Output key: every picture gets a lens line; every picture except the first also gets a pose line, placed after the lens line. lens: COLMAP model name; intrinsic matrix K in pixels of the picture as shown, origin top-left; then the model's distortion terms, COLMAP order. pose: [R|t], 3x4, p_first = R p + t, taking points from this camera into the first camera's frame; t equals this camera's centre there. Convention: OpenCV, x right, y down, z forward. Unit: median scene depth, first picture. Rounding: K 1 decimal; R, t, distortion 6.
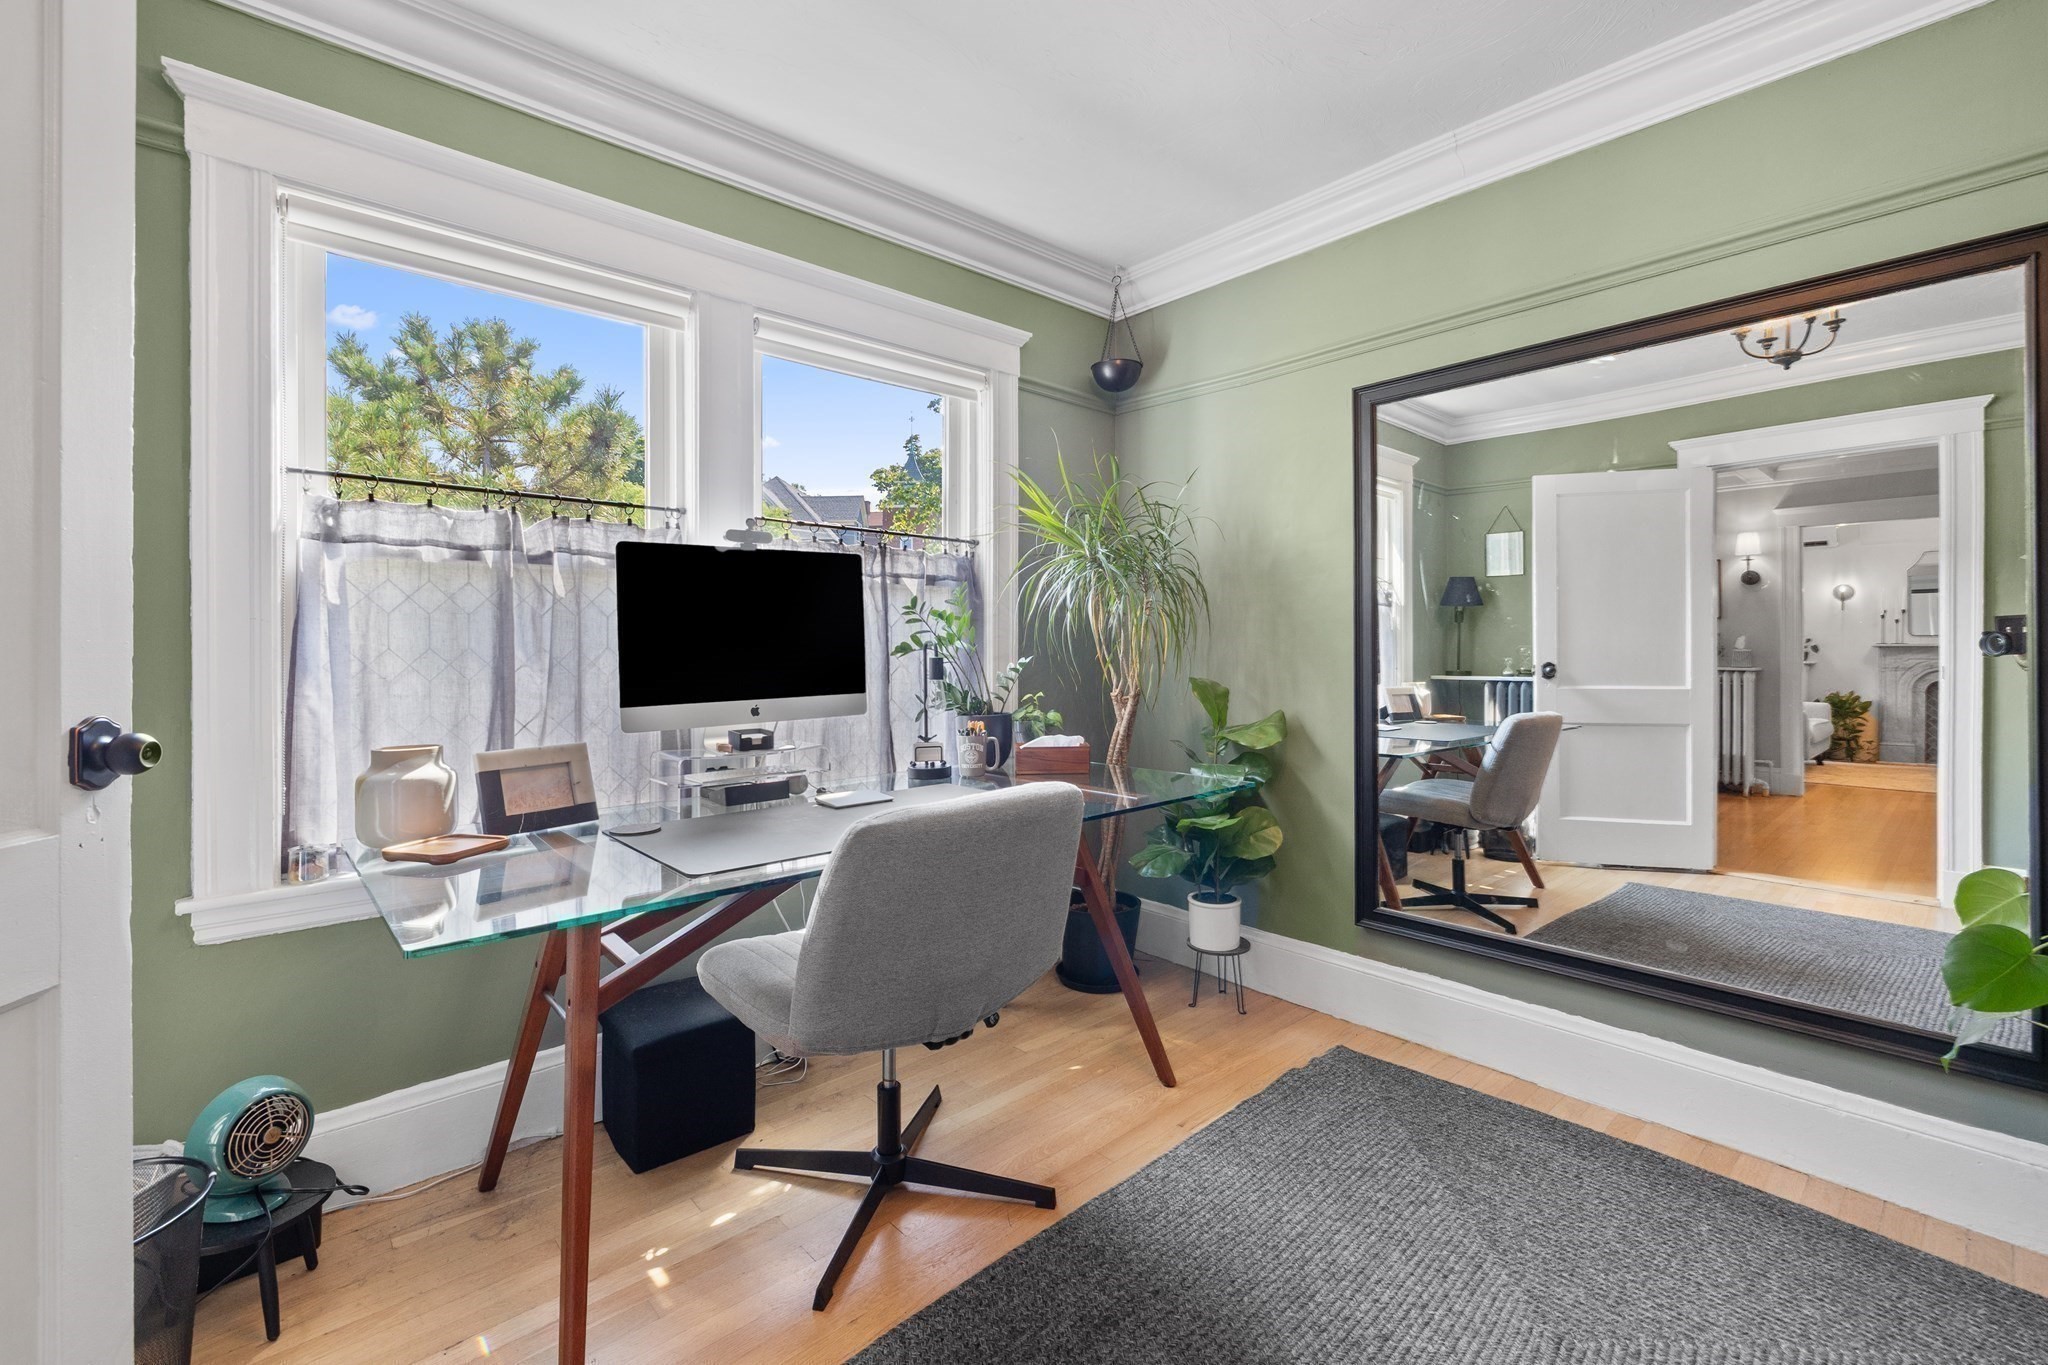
lens RADIAL K [[868.8, 0, 1011.1], [0, 868.8, 685.1], [0, 0, 1]] dist [0.000007, 0.000632]
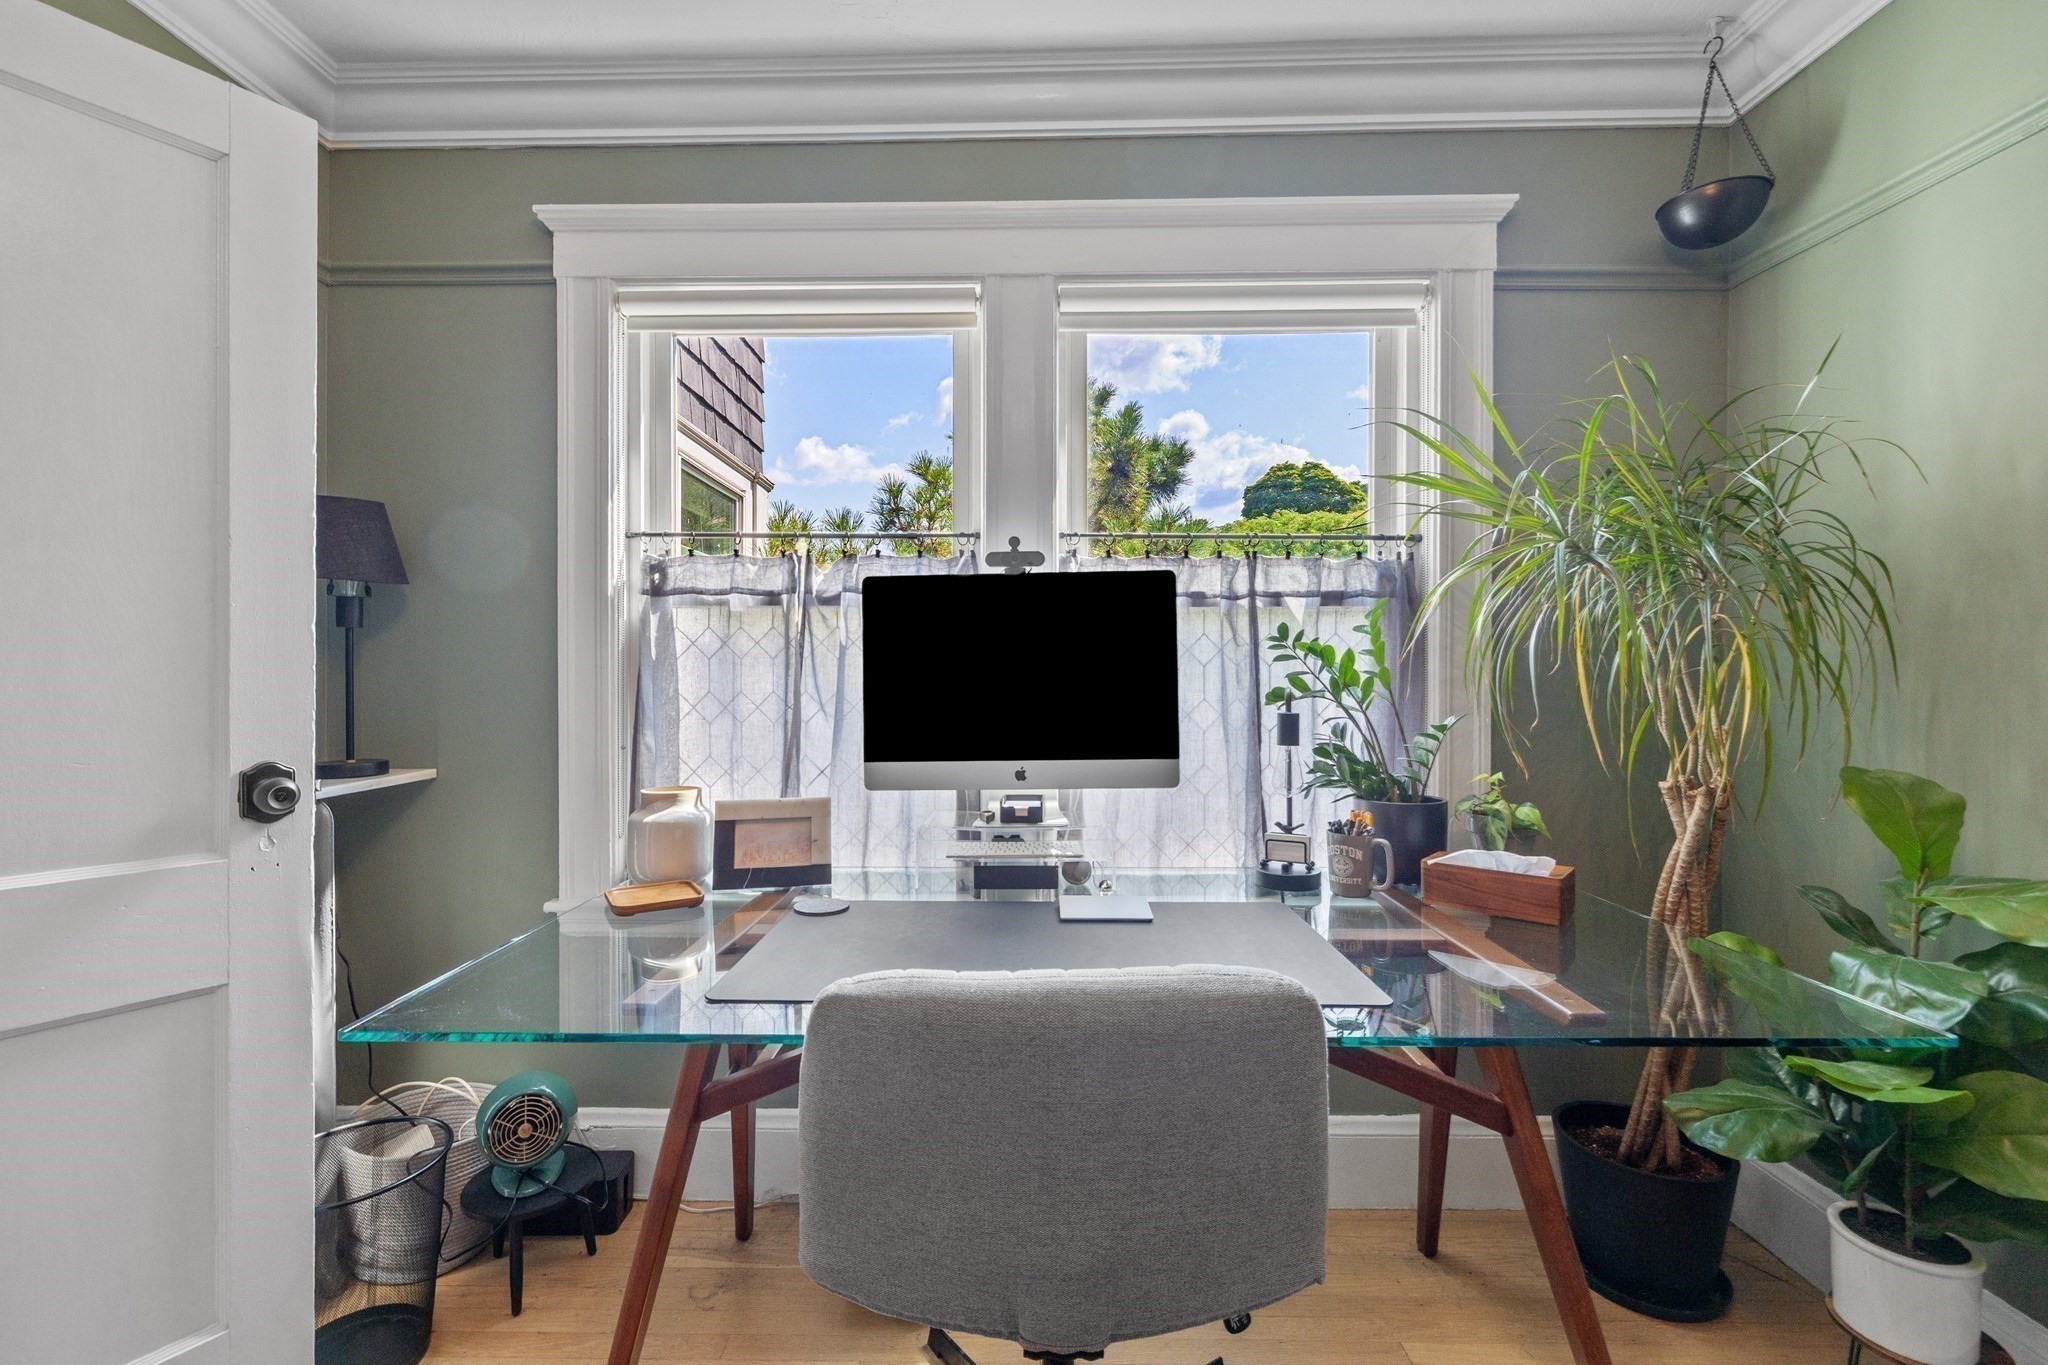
lens RADIAL K [[864.7, 0, 1026.2], [0, 864.7, 691.8], [0, 0, 1]] dist [-0.000565, 0.000119]
pose [[0.736661, 0.022846, -0.675876, 0.221271], [-0.034159, 0.999410, -0.003450, -0.039272], [0.675399, 0.025629, 0.737007, 0.364612]]
